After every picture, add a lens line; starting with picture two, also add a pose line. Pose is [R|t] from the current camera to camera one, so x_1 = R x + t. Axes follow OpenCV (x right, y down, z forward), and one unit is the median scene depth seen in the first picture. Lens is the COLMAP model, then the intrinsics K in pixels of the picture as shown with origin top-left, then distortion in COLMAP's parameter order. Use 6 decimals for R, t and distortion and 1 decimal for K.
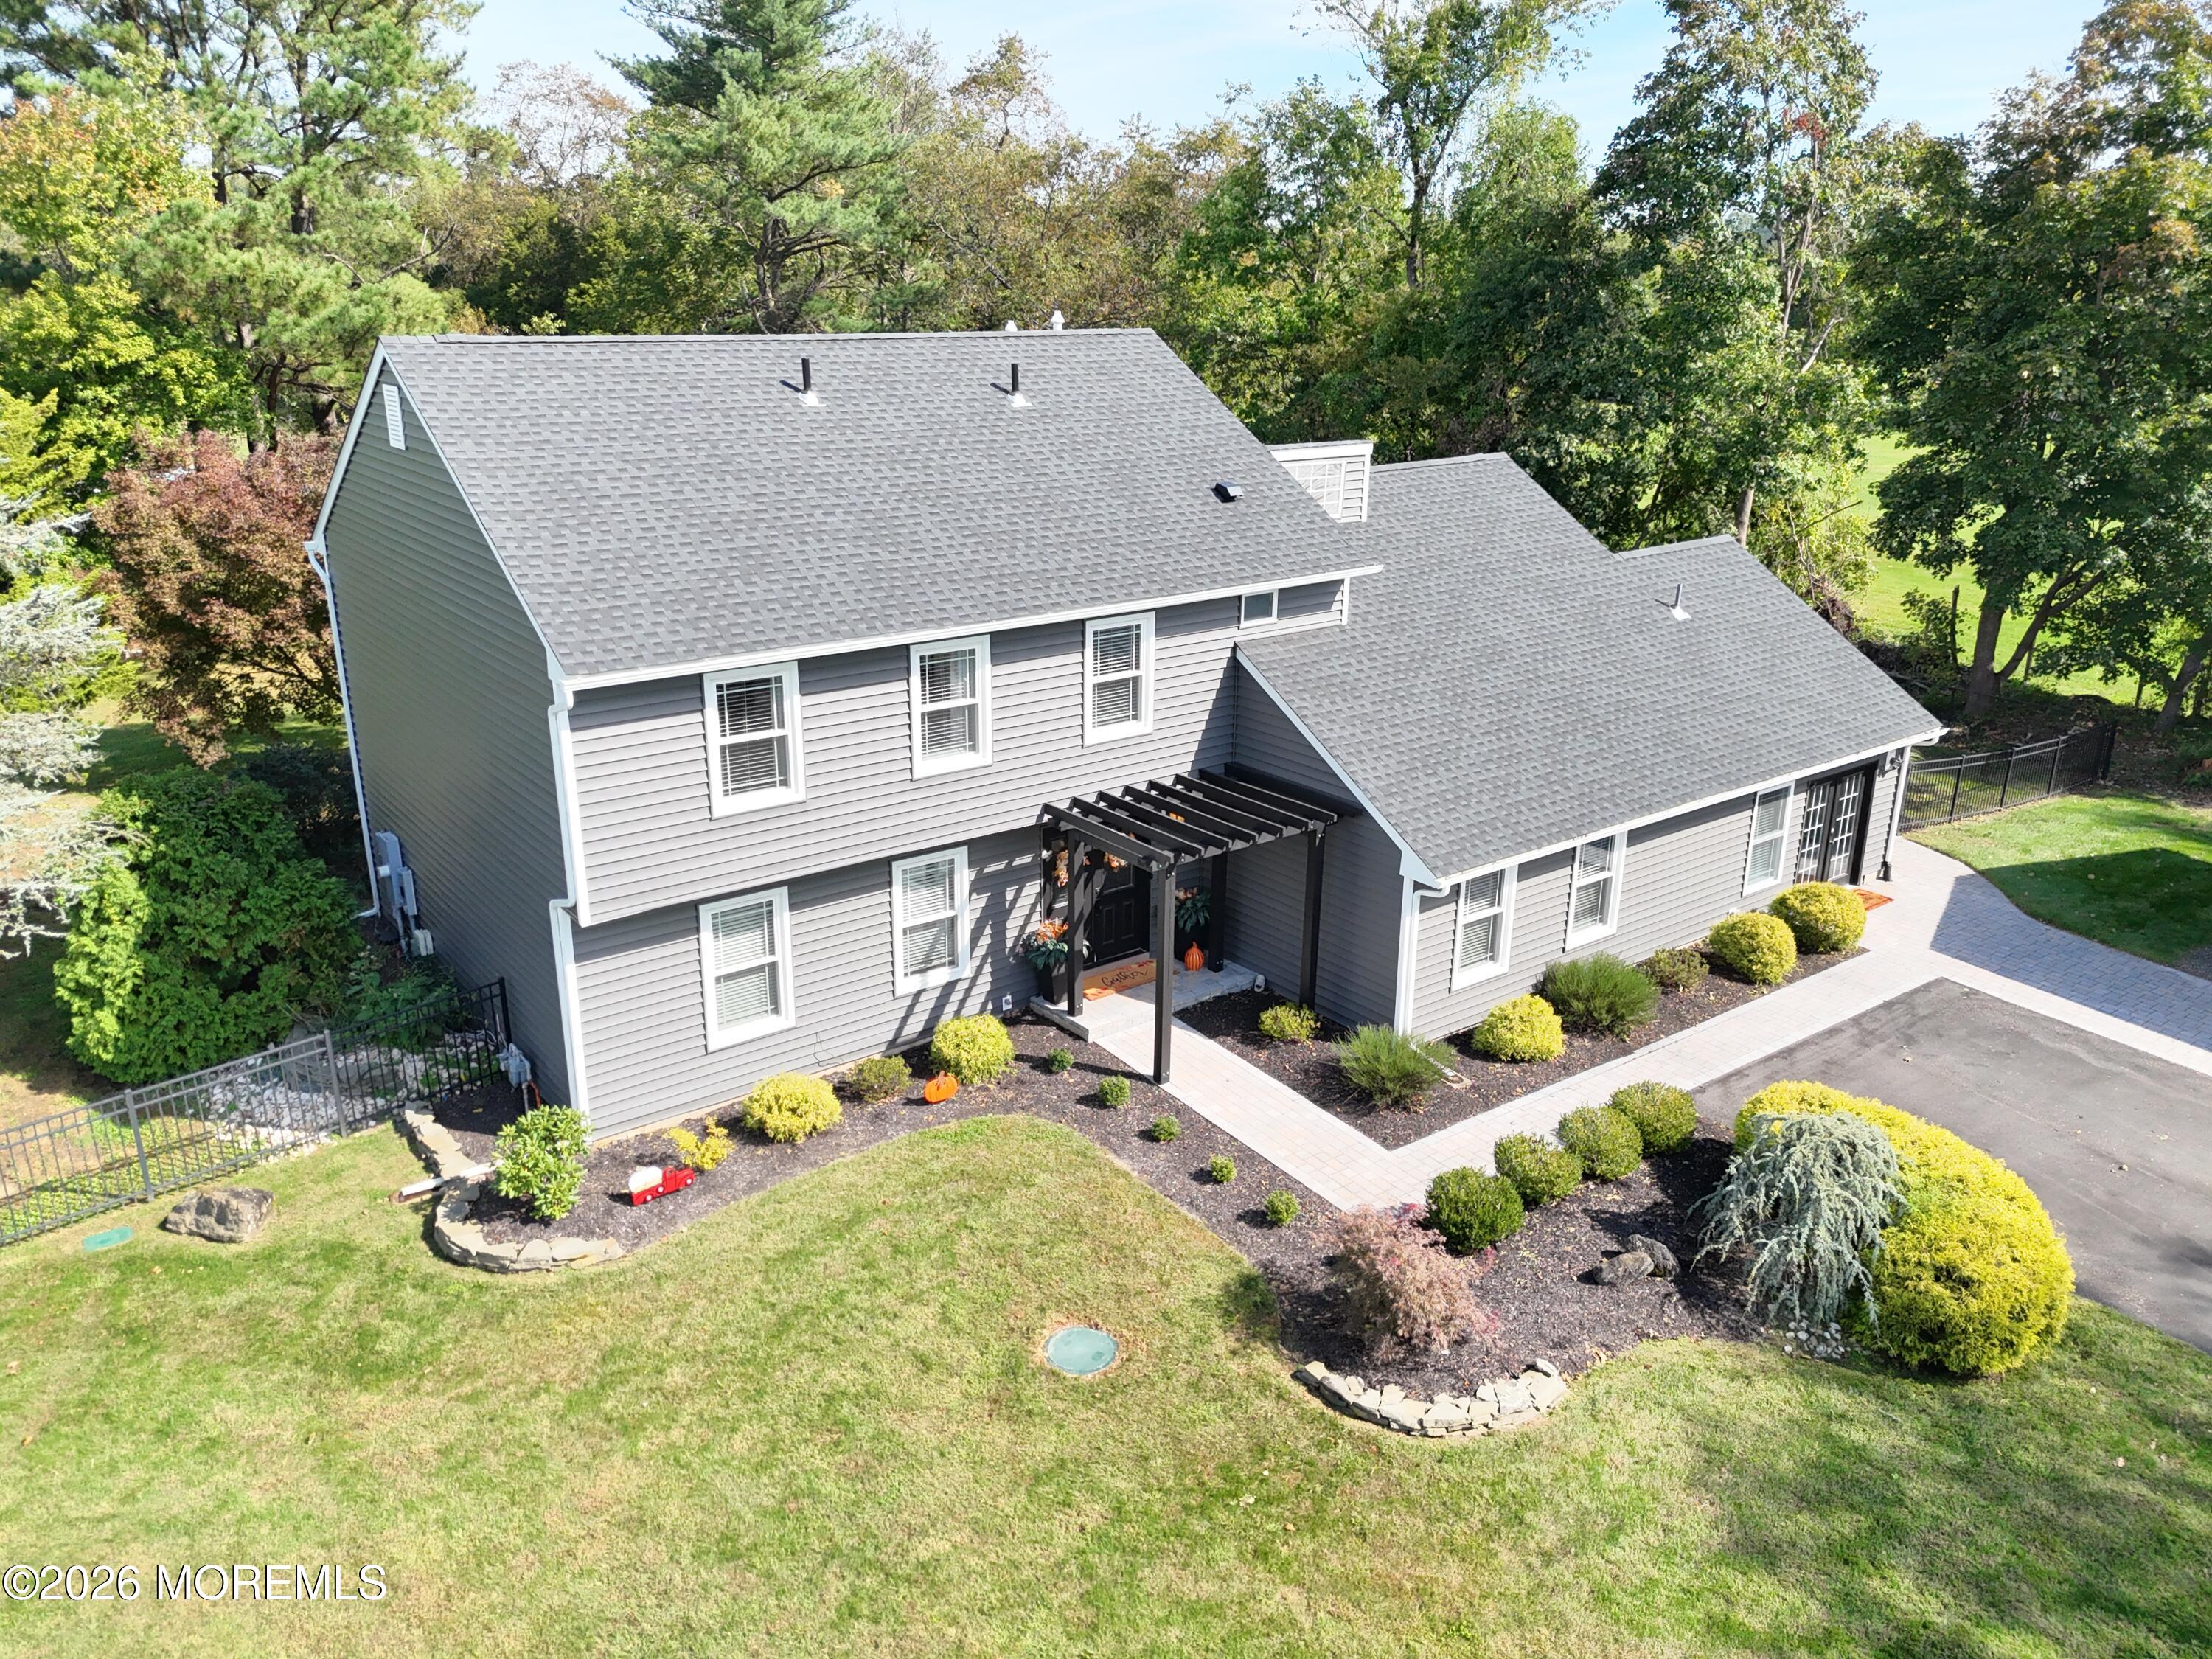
lens RADIAL K [[1613.7, 0, 1095.5], [0, 1613.7, 834.8], [0, 0, 1]] dist [0.070479, -0.068591]
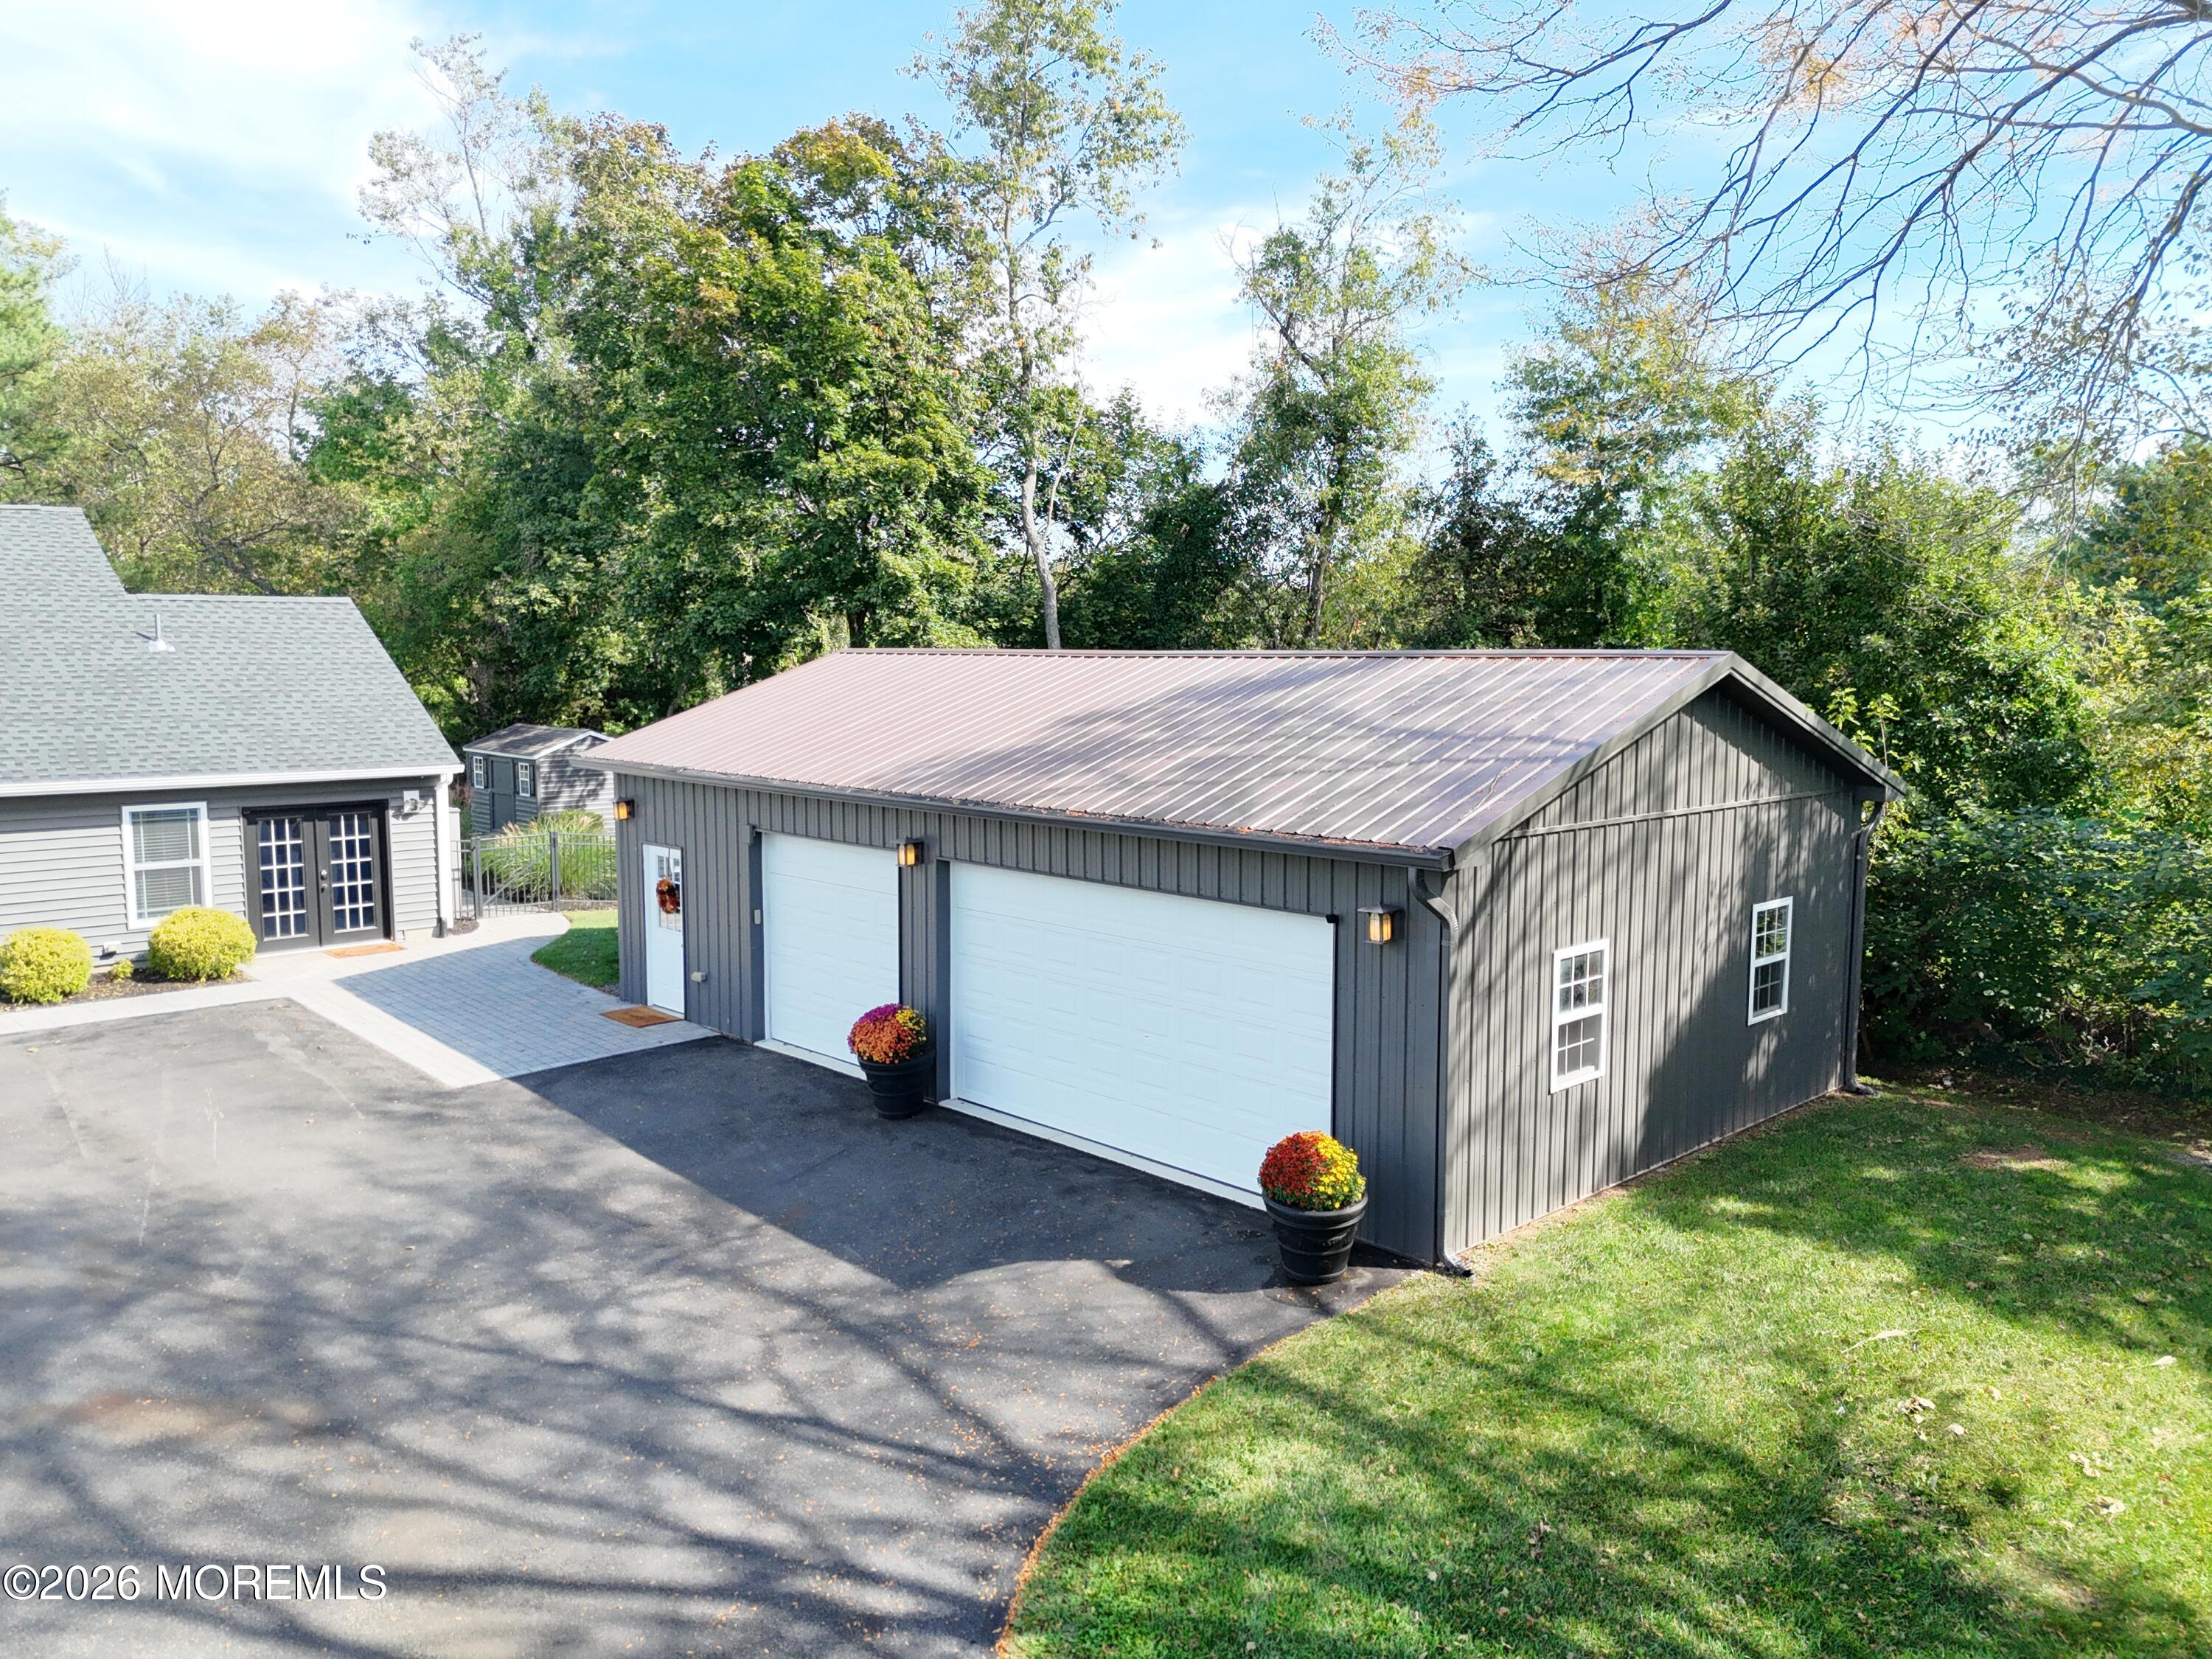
lens RADIAL K [[1613.7, 0, 1110.3], [0, 1613.7, 822.6], [0, 0, 1]] dist [0.070479, -0.068591]
pose [[0.992510, -0.016571, 0.121034, 0.975200], [0.043345, 0.974064, -0.222082, 0.240422], [-0.114214, 0.225665, 0.967487, 0.071995]]
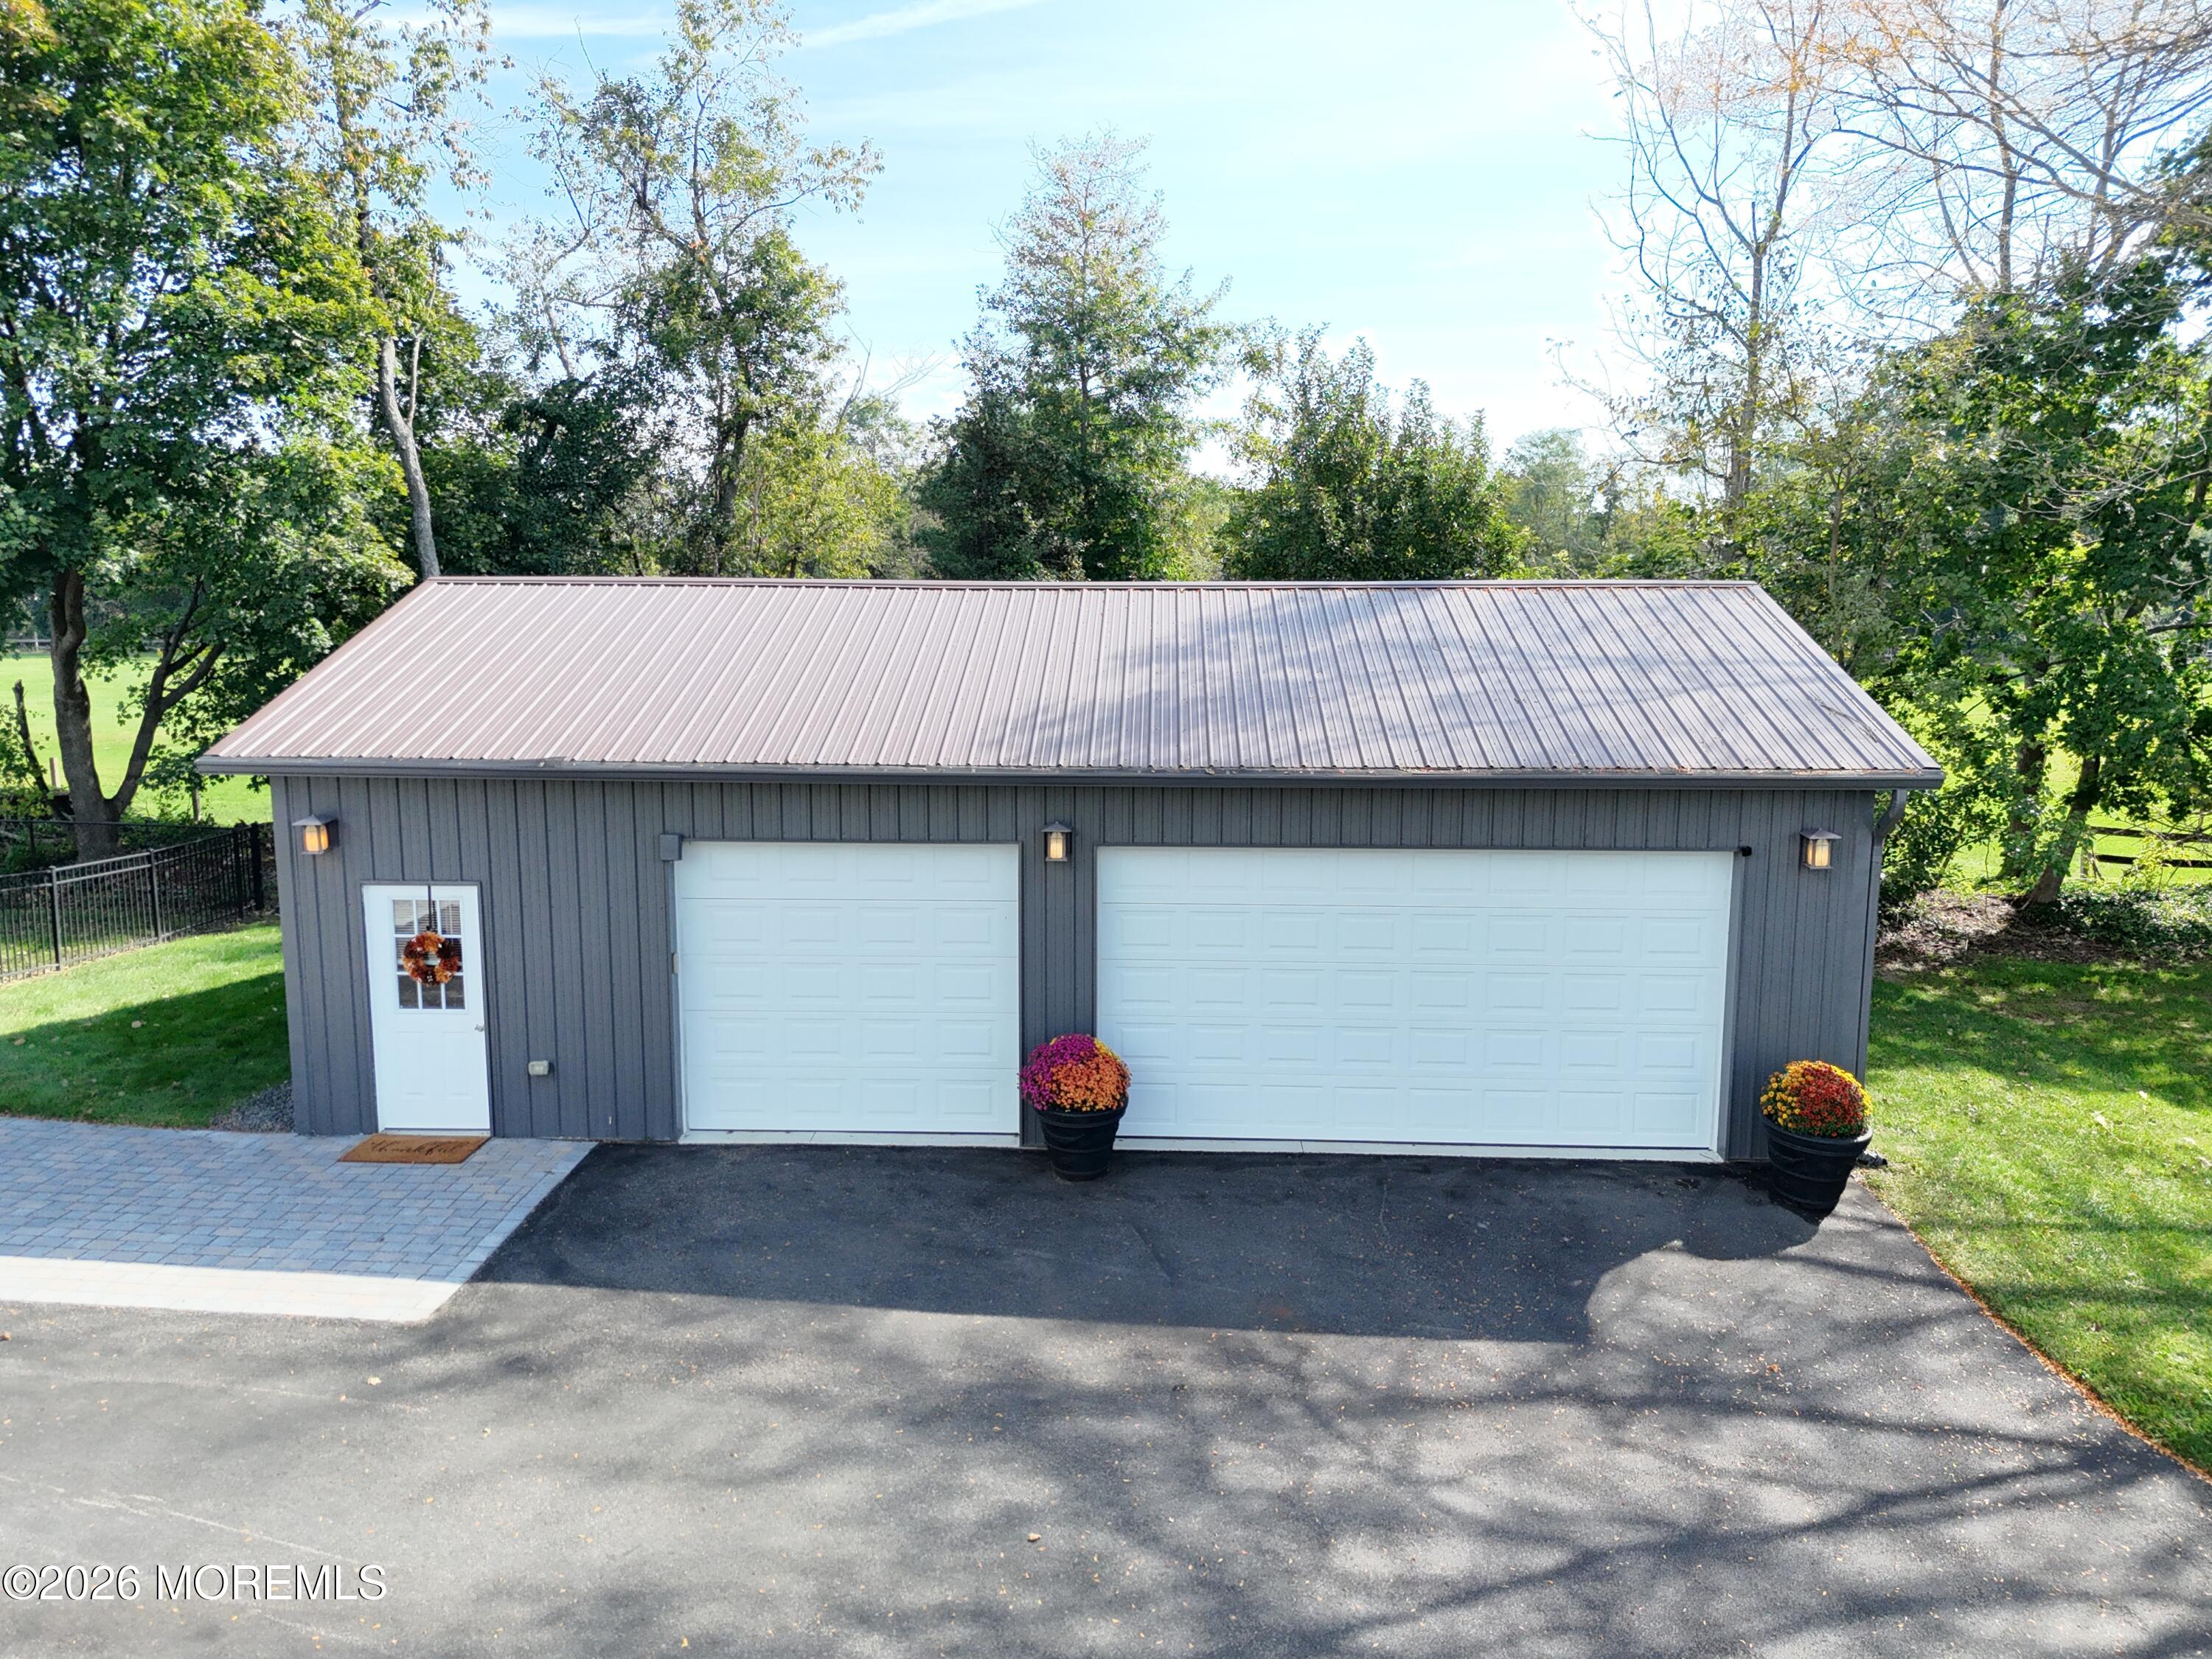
lens RADIAL K [[1613.7, 0, 1087.4], [0, 1613.7, 835.9], [0, 0, 1]] dist [0.070479, -0.068591]
pose [[0.638569, -0.125041, 0.759338, 0.501637], [0.255439, 0.965210, -0.055871, 0.107263], [-0.725934, 0.229642, 0.648293, 0.448642]]
